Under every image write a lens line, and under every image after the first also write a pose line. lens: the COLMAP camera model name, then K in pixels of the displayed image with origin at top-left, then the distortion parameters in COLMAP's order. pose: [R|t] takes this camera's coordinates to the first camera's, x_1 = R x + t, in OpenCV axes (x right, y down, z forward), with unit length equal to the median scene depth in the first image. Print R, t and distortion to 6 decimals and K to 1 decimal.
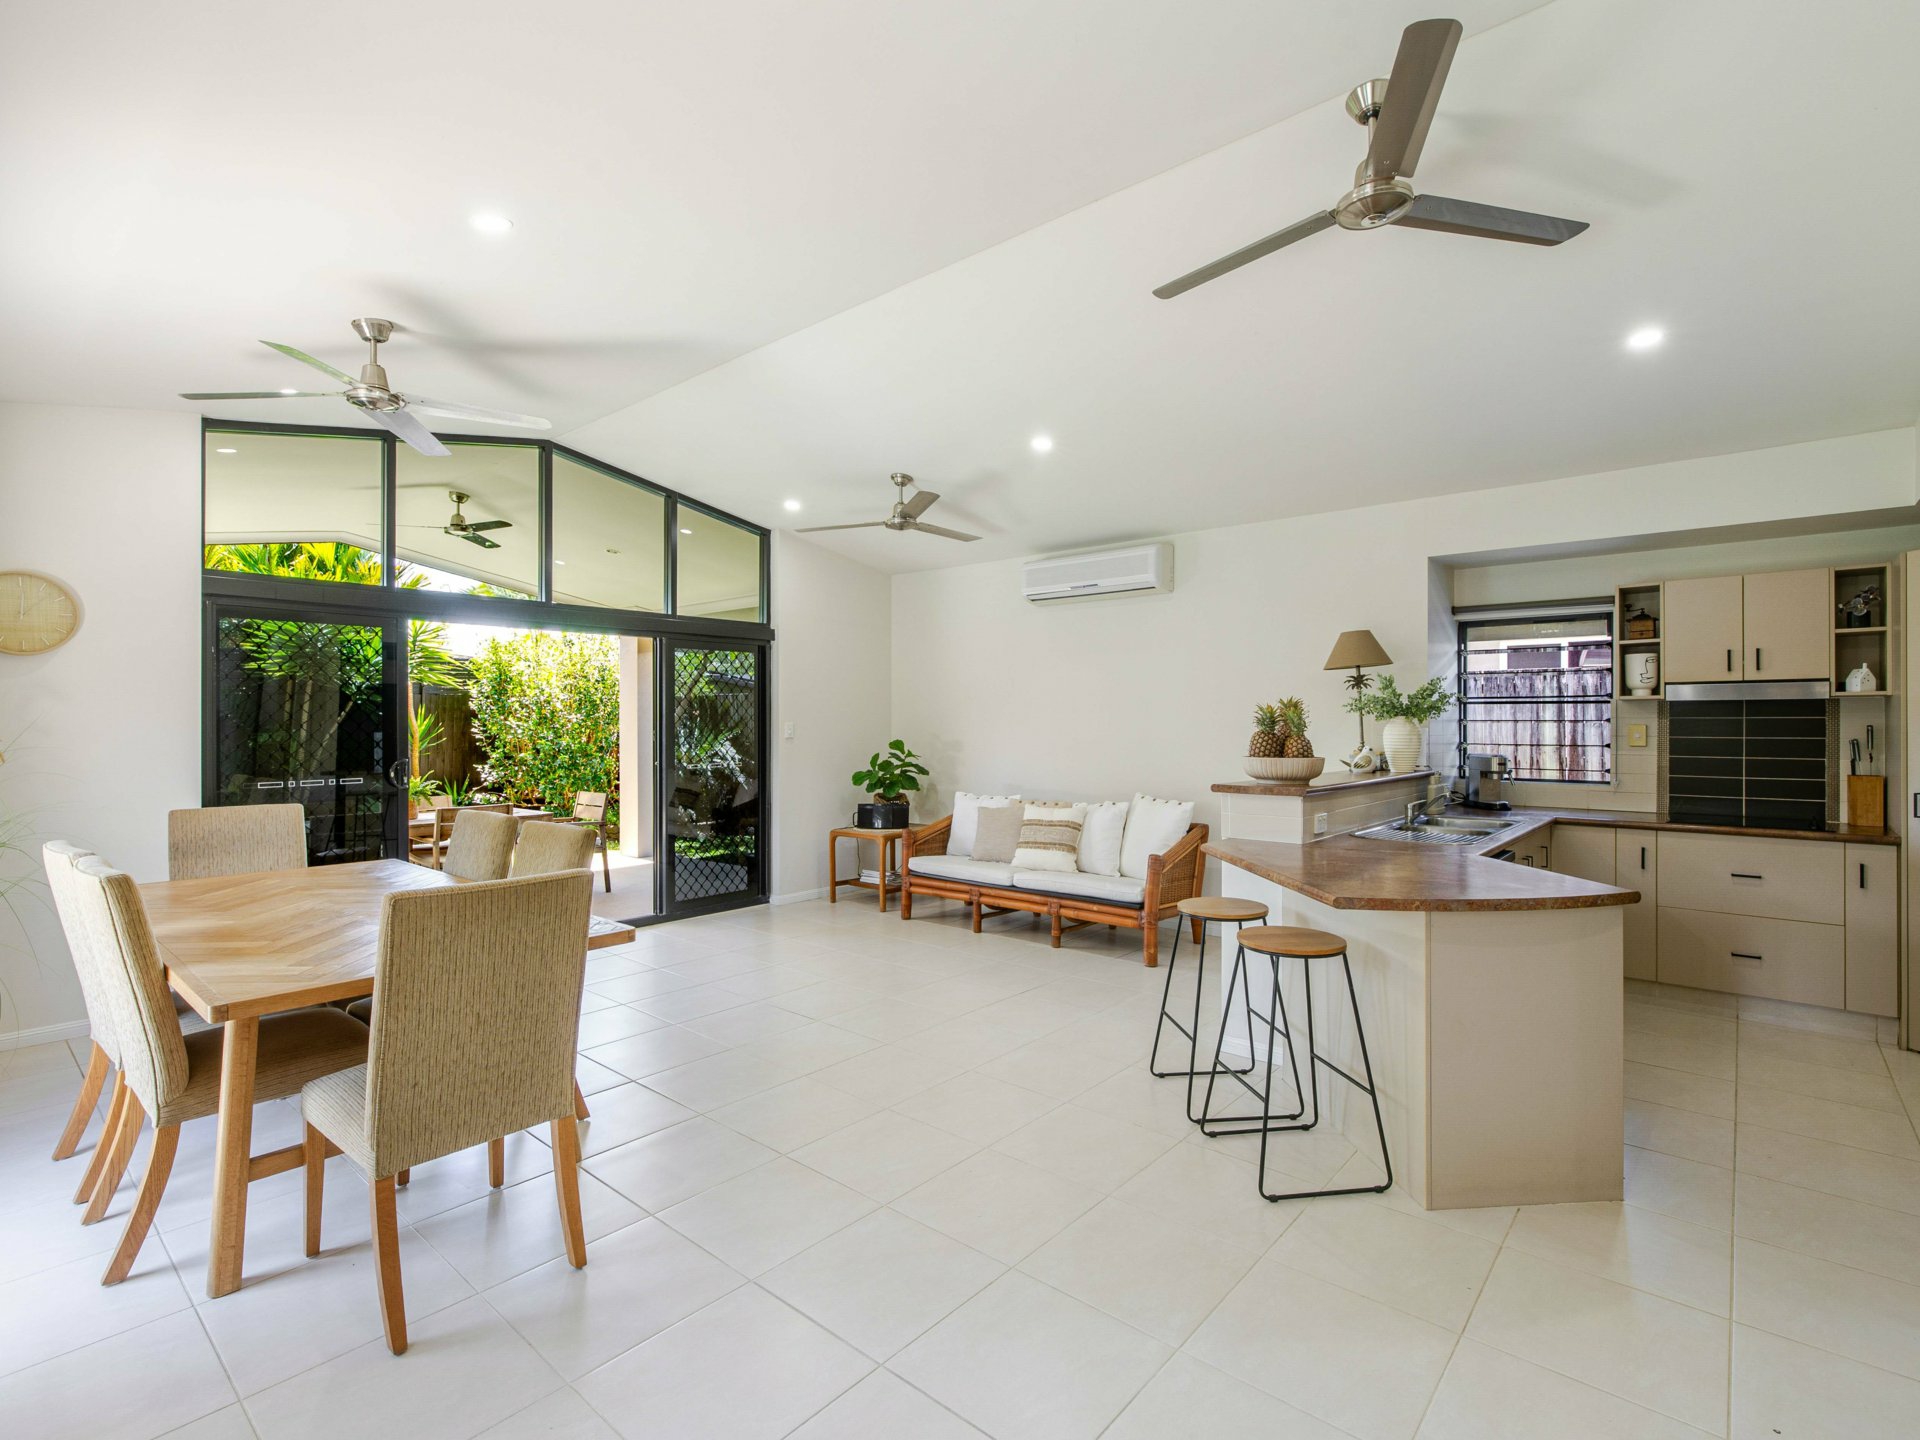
lens RADIAL K [[907.9, 0, 959.9], [0, 907.9, 735.7], [0, 0, 1]] dist [0.002193, -0.000439]
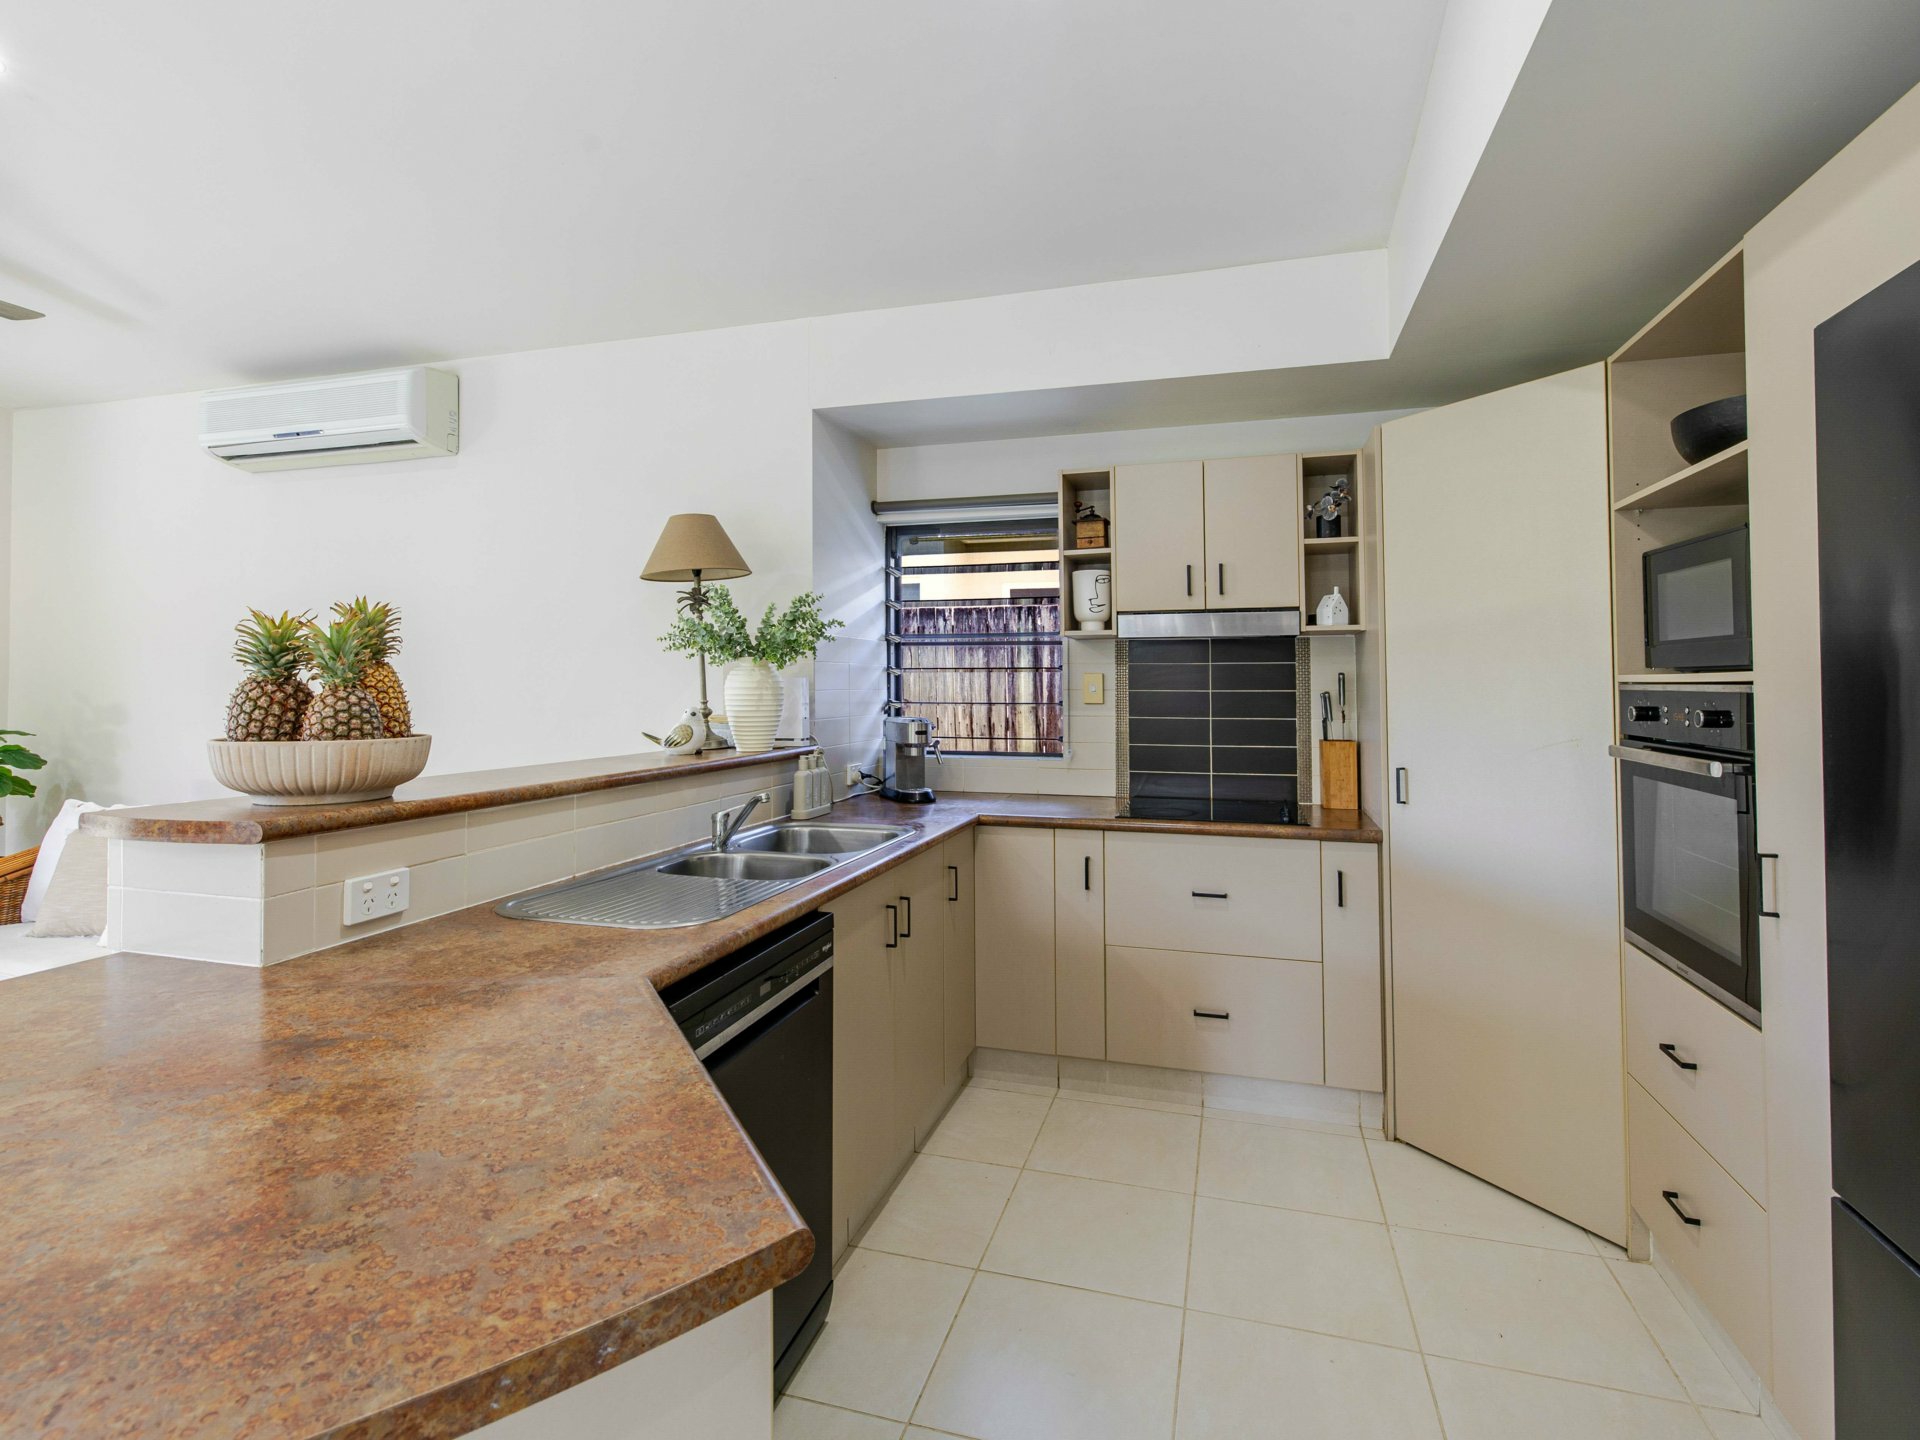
lens RADIAL K [[942.2, 0, 959.4], [0, 942.2, 672.6], [0, 0, 1]] dist [0.001348, -0.000044]
pose [[0.913056, 0.003530, 0.407818, 0.376163], [0.006976, 0.999681, -0.024273, 0.004748], [-0.407774, 0.025007, 0.912740, 0.397791]]
